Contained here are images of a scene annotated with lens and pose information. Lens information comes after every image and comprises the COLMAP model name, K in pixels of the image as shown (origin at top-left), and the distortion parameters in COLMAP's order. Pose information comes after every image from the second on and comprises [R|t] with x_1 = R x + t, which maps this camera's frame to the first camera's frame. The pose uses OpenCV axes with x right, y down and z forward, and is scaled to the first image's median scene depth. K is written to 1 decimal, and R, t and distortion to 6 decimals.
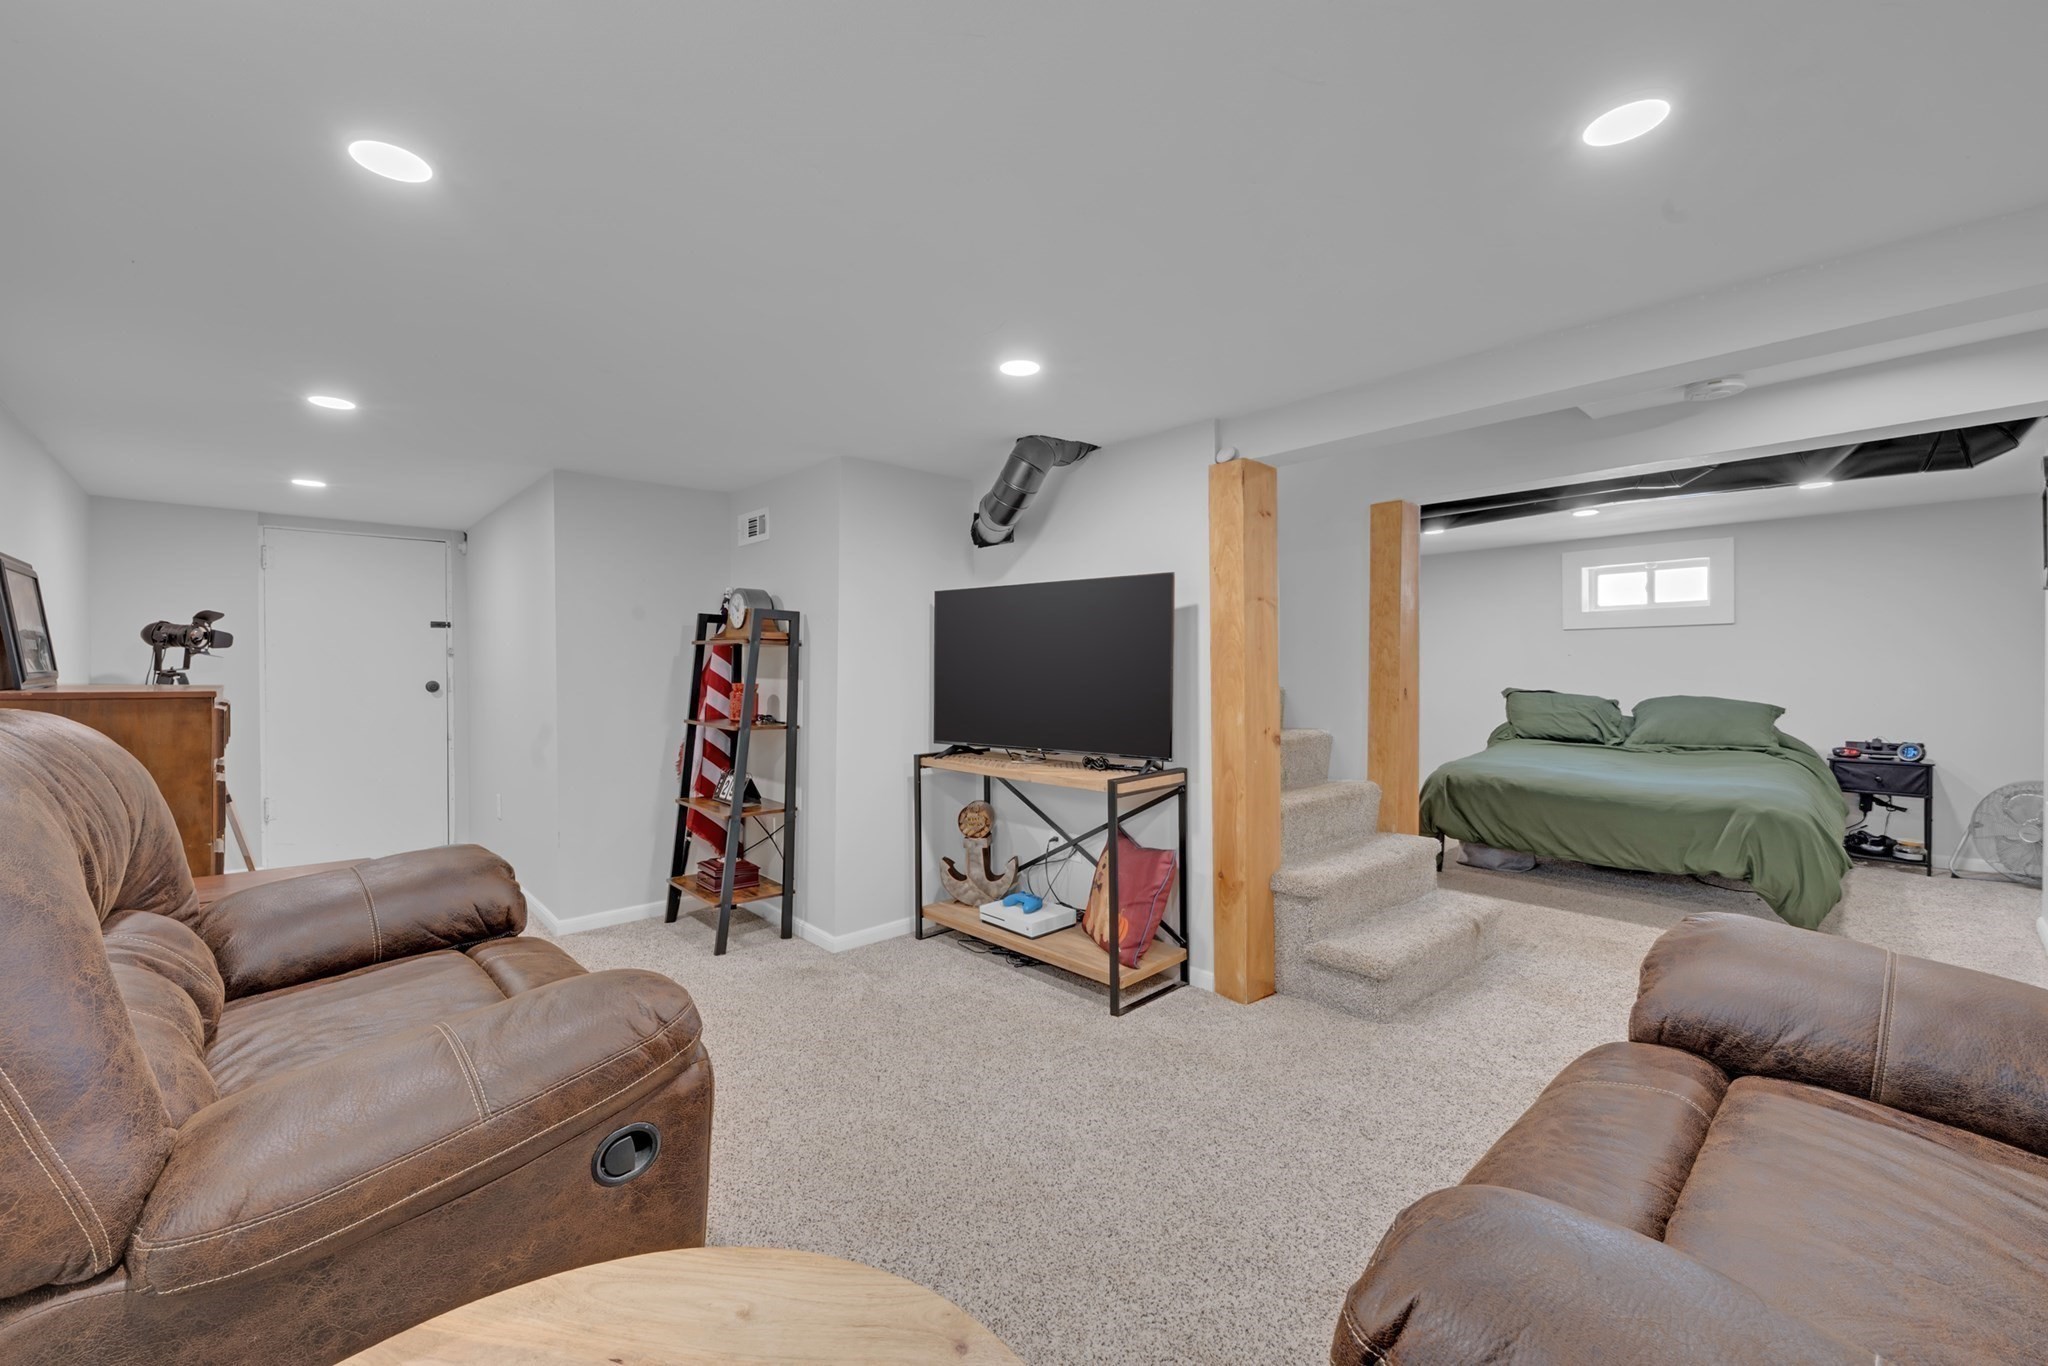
lens RADIAL K [[797.2, 0, 1017.2], [0, 797.2, 681.0], [0, 0, 1]] dist [-0.000965, -0.000151]
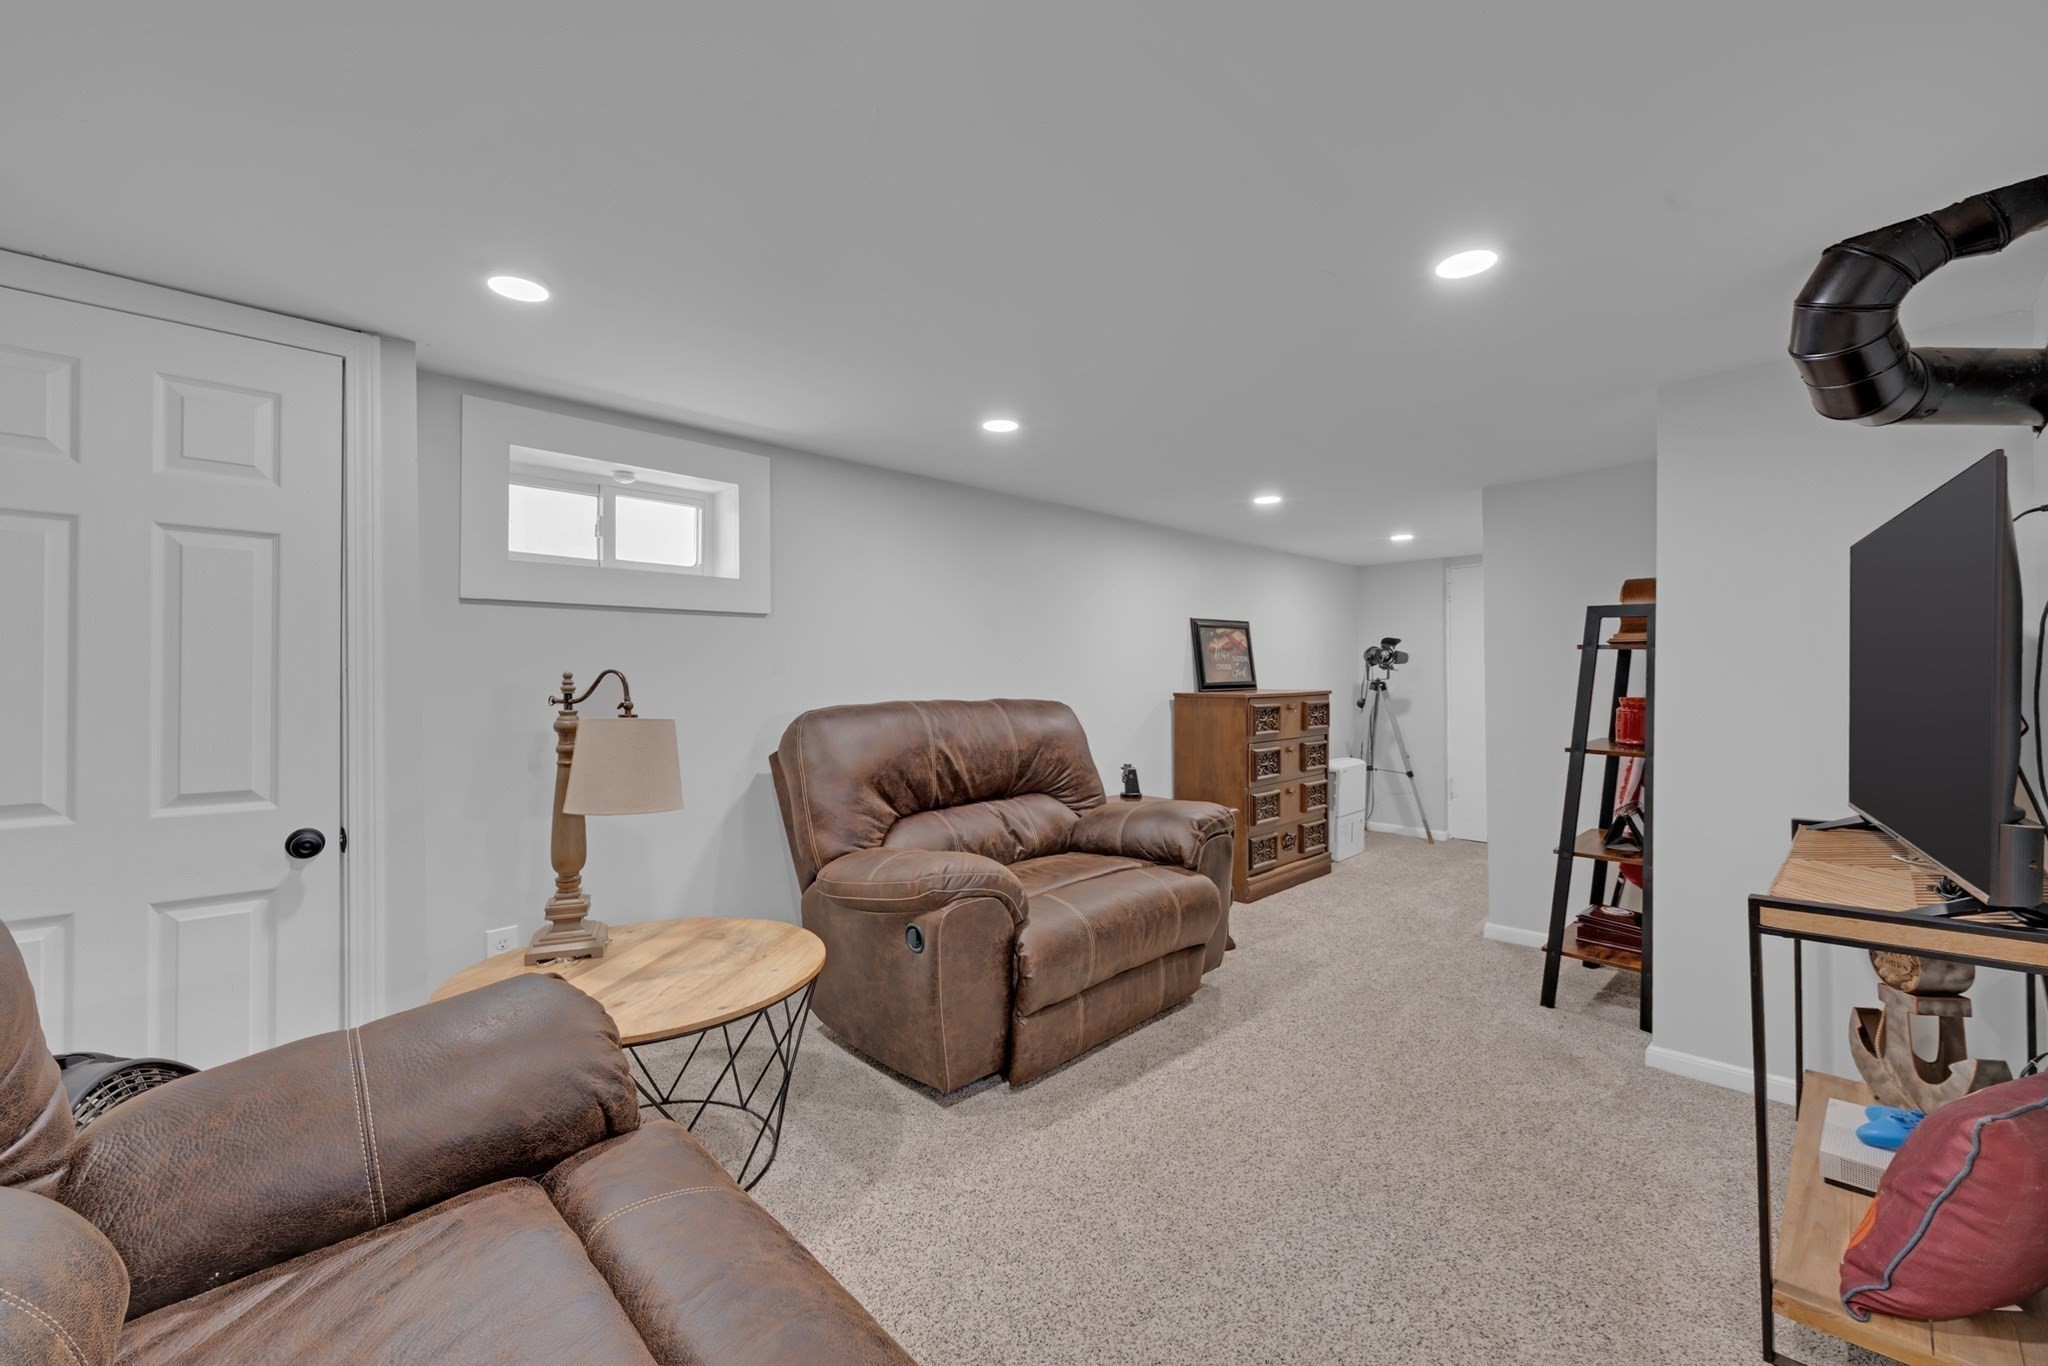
lens RADIAL K [[797.2, 0, 1017.2], [0, 797.2, 681.0], [0, 0, 1]] dist [-0.000965, -0.000151]
pose [[0.033515, -0.005839, -0.999421, 0.473842], [-0.003247, 0.999977, -0.005951, -0.002638], [0.999433, 0.003445, 0.033495, 0.394636]]
